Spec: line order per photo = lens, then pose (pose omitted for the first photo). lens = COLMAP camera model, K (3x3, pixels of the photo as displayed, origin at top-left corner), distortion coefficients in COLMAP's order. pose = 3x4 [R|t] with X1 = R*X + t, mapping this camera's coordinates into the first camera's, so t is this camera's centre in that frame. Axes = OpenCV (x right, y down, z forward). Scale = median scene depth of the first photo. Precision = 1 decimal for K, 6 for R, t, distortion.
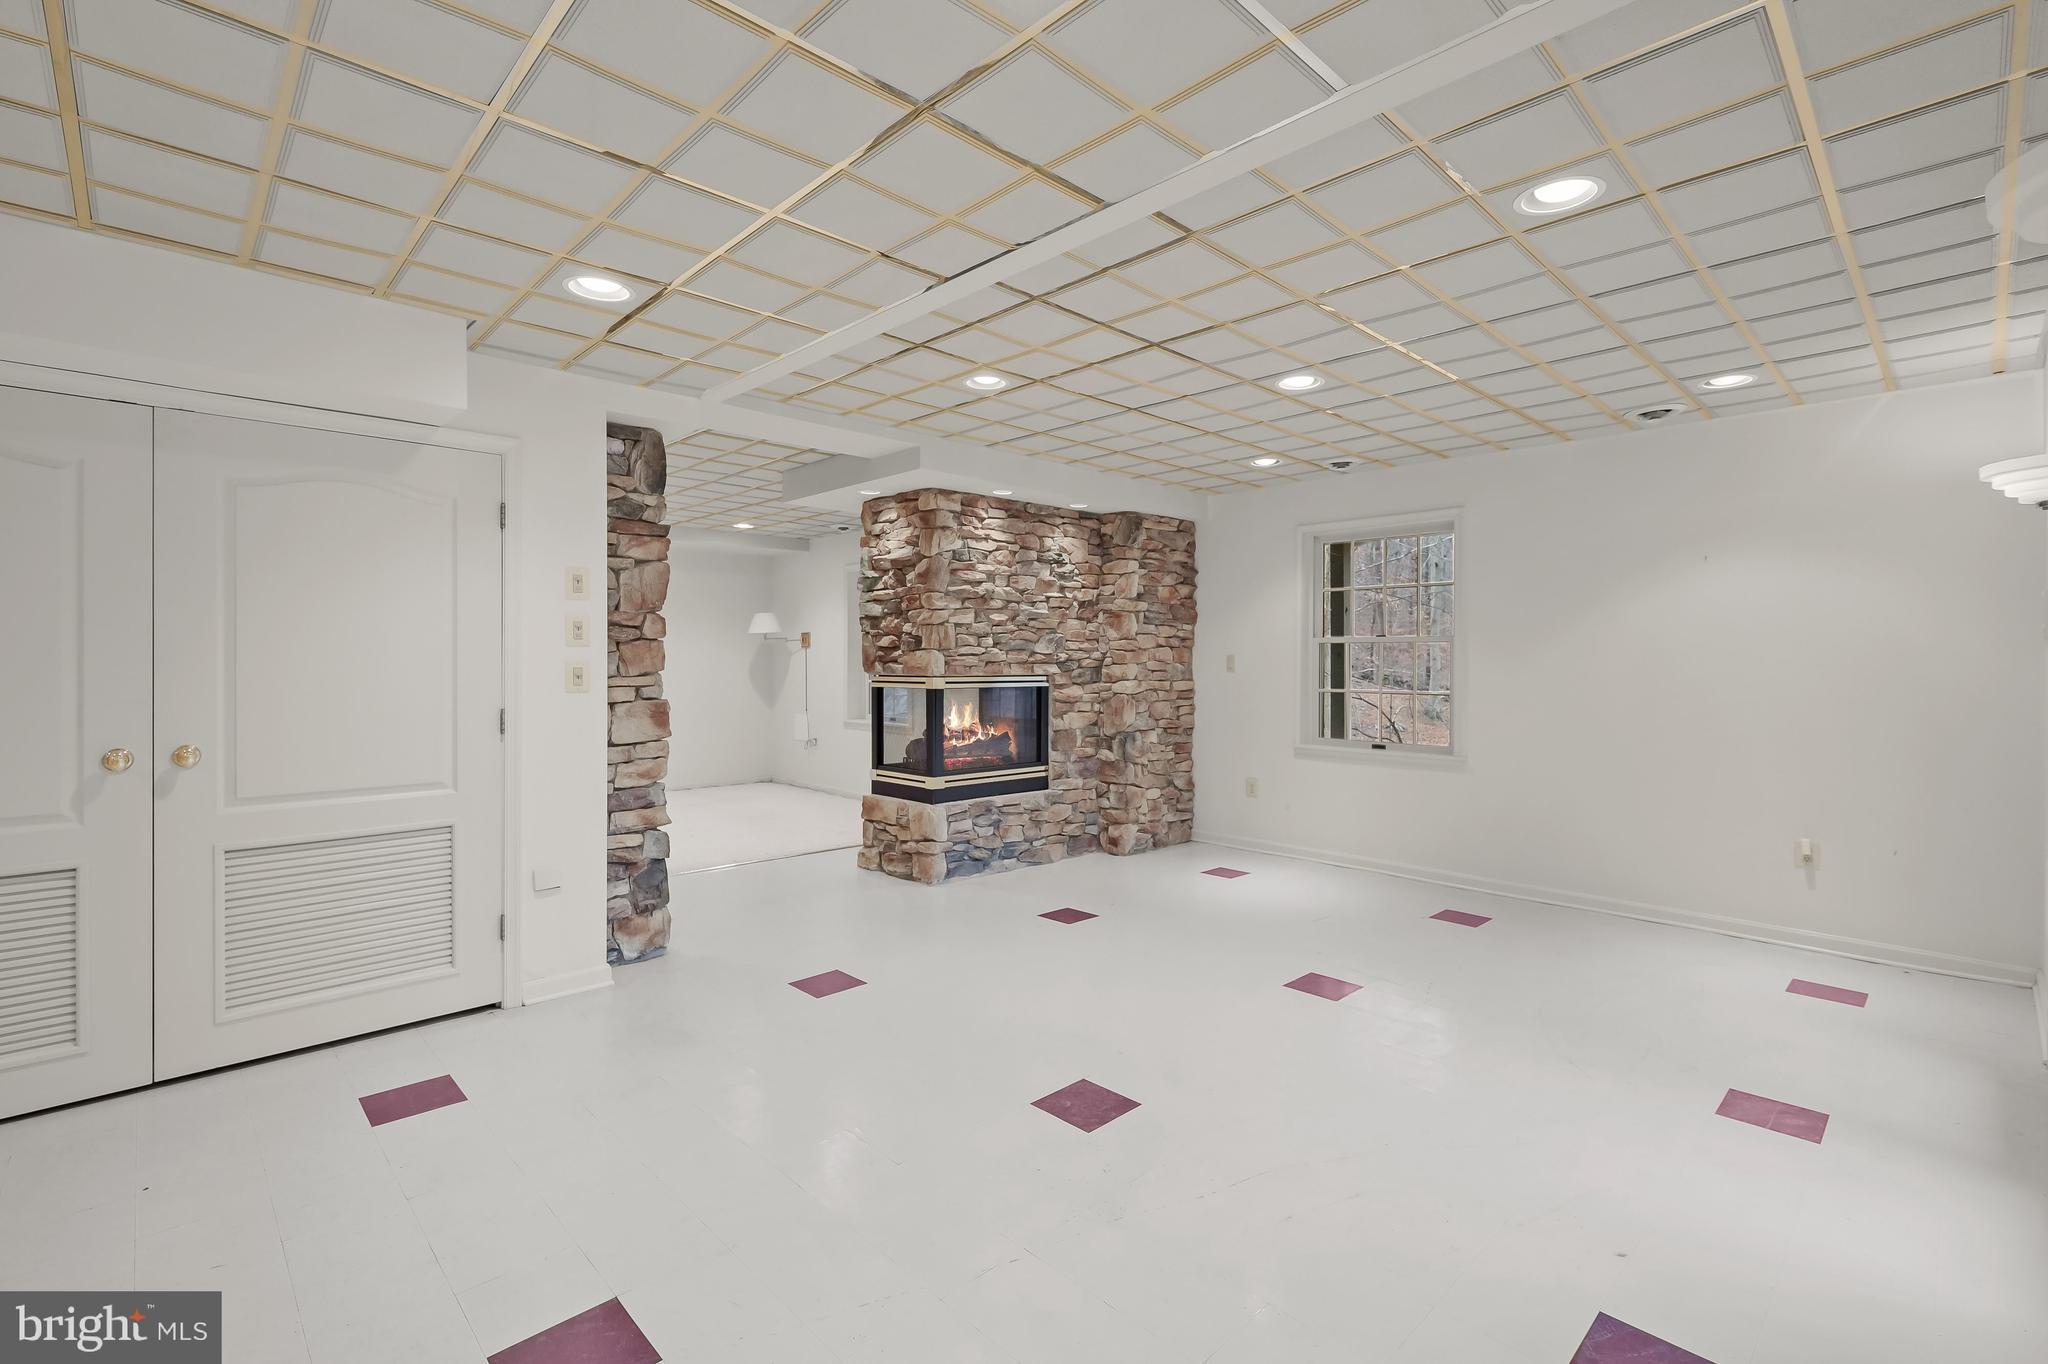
lens RADIAL K [[908.0, 0, 1027.7], [0, 908.0, 672.4], [0, 0, 1]] dist [0.002804, -0.000005]
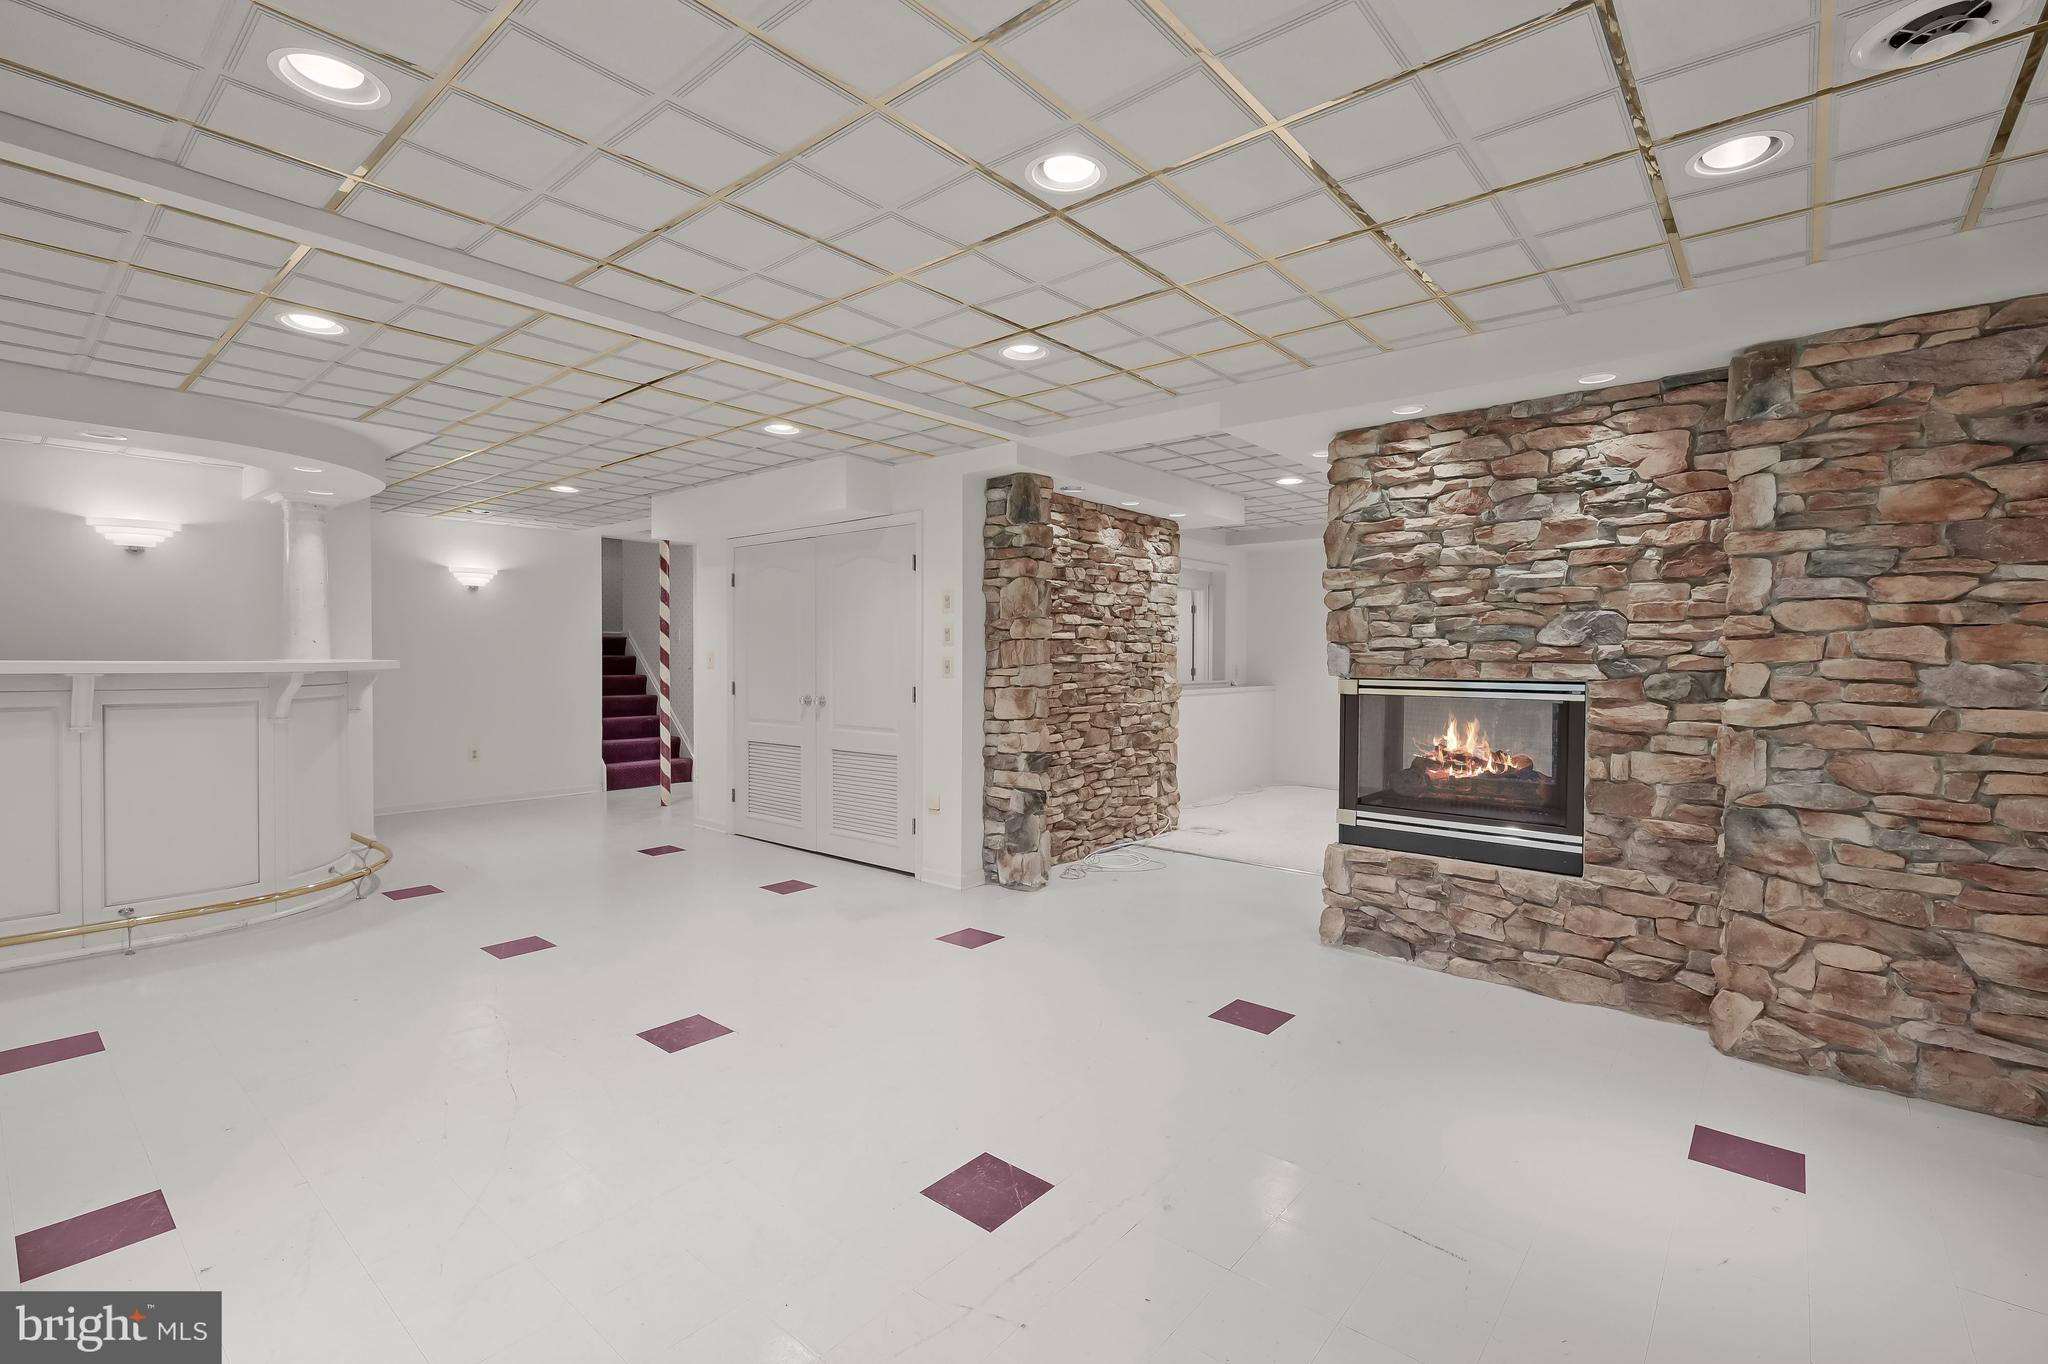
lens RADIAL K [[908.0, 0, 1061.3], [0, 908.0, 680.8], [0, 0, 1]] dist [0.002804, -0.000005]
pose [[0.124921, 0.026963, -0.991800, 0.566583], [-0.015521, 0.999561, 0.025219, -0.007560], [0.992045, 0.012243, 0.125284, 0.598874]]
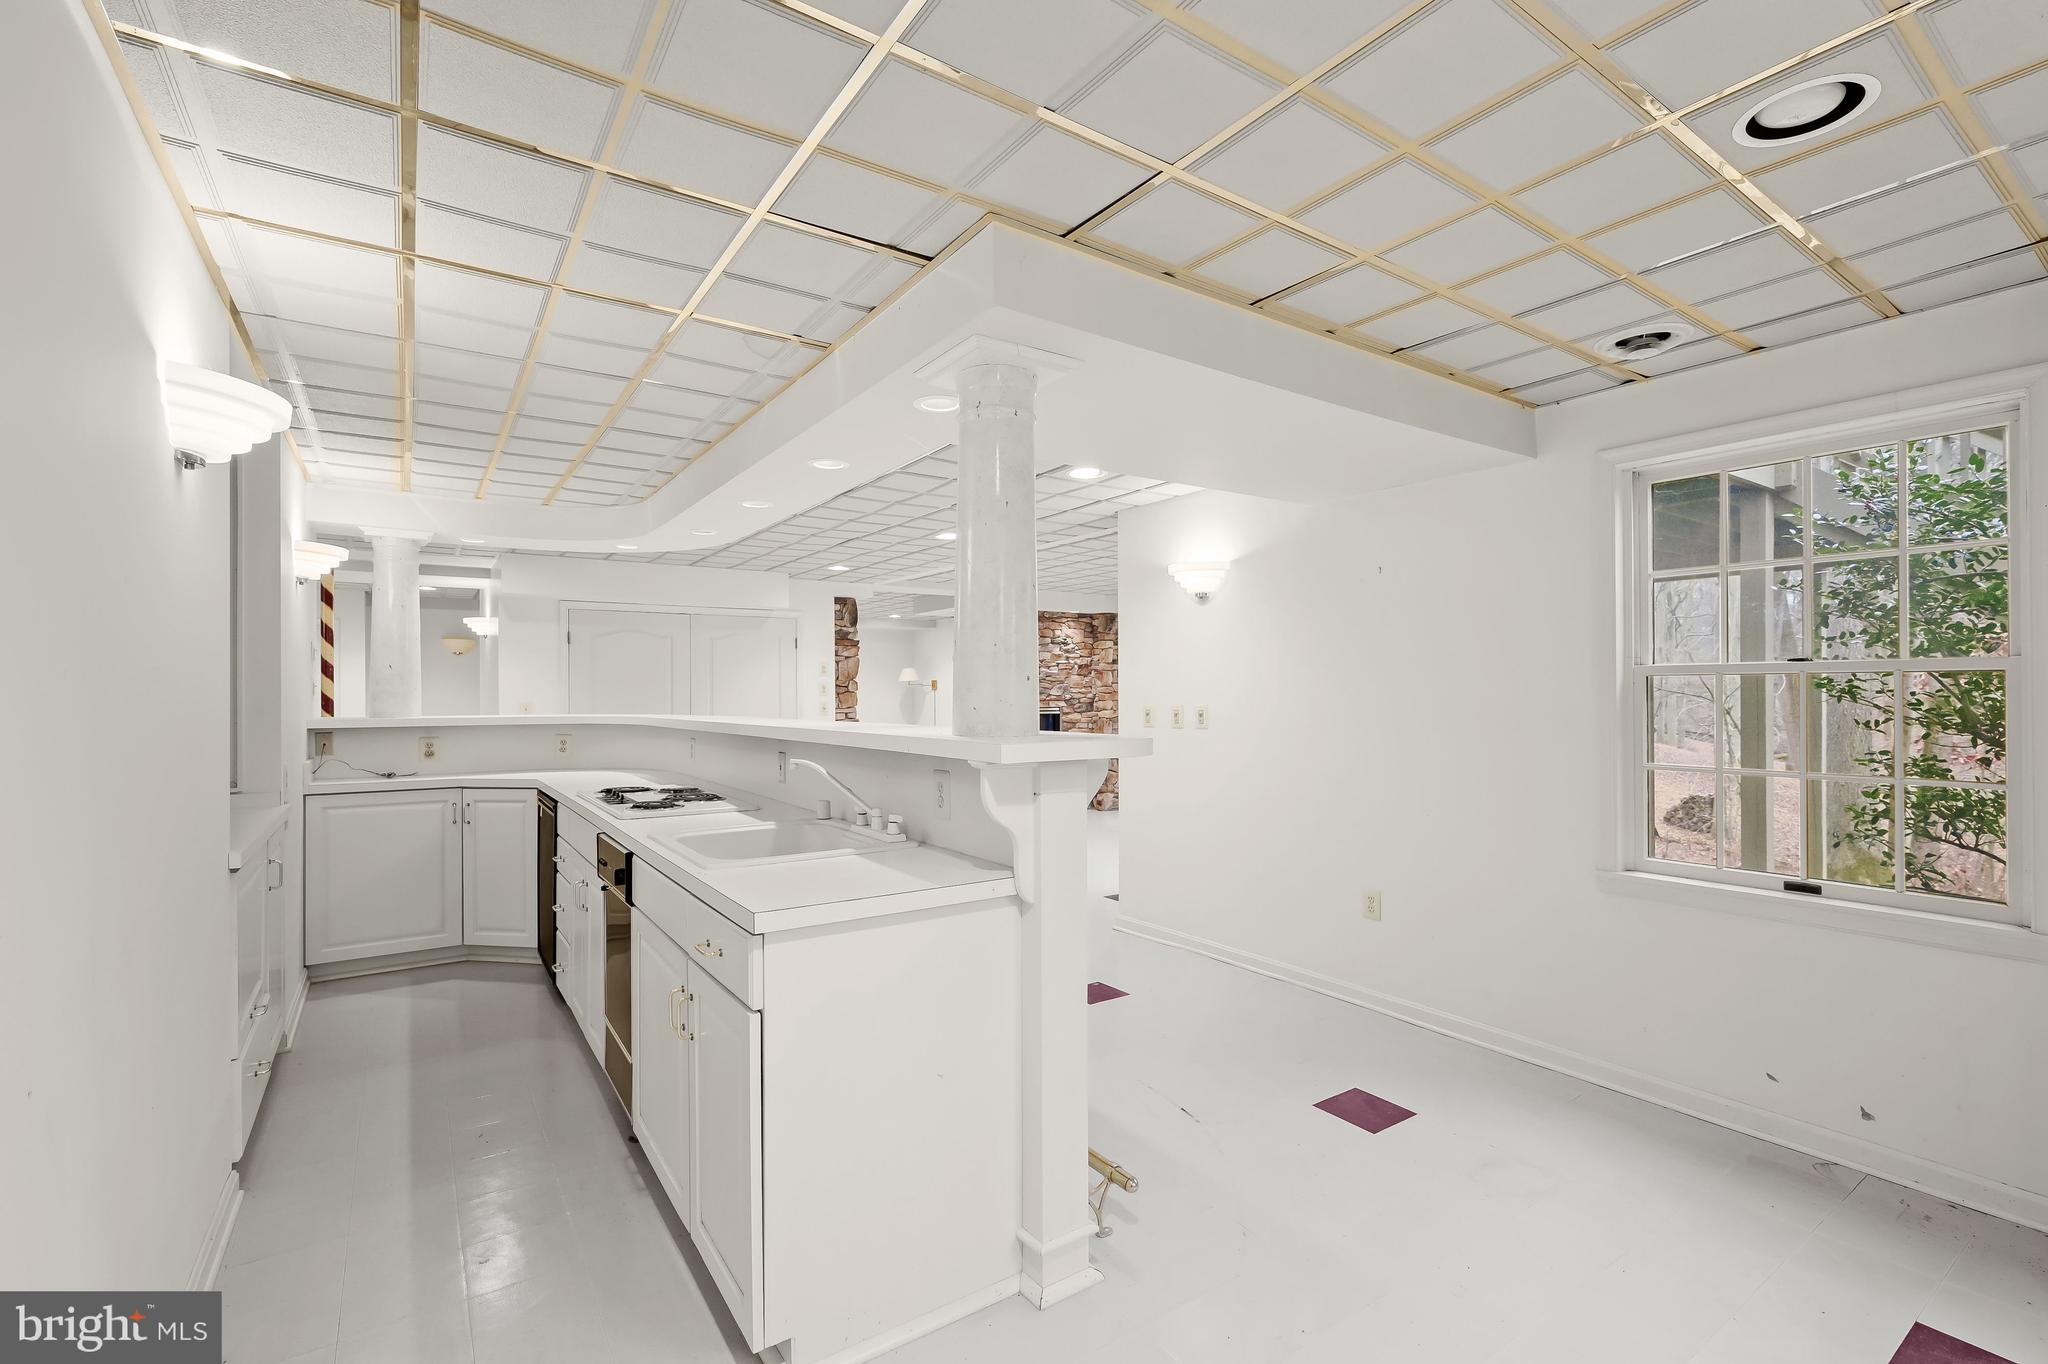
lens RADIAL K [[908.0, 0, 1035.6], [0, 908.0, 688.7], [0, 0, 1]] dist [0.002804, -0.000005]
pose [[0.987399, -0.006396, -0.158123, 0.259193], [0.003453, 0.999816, -0.018880, 0.000326], [0.158215, 0.018096, 0.987239, -0.761498]]
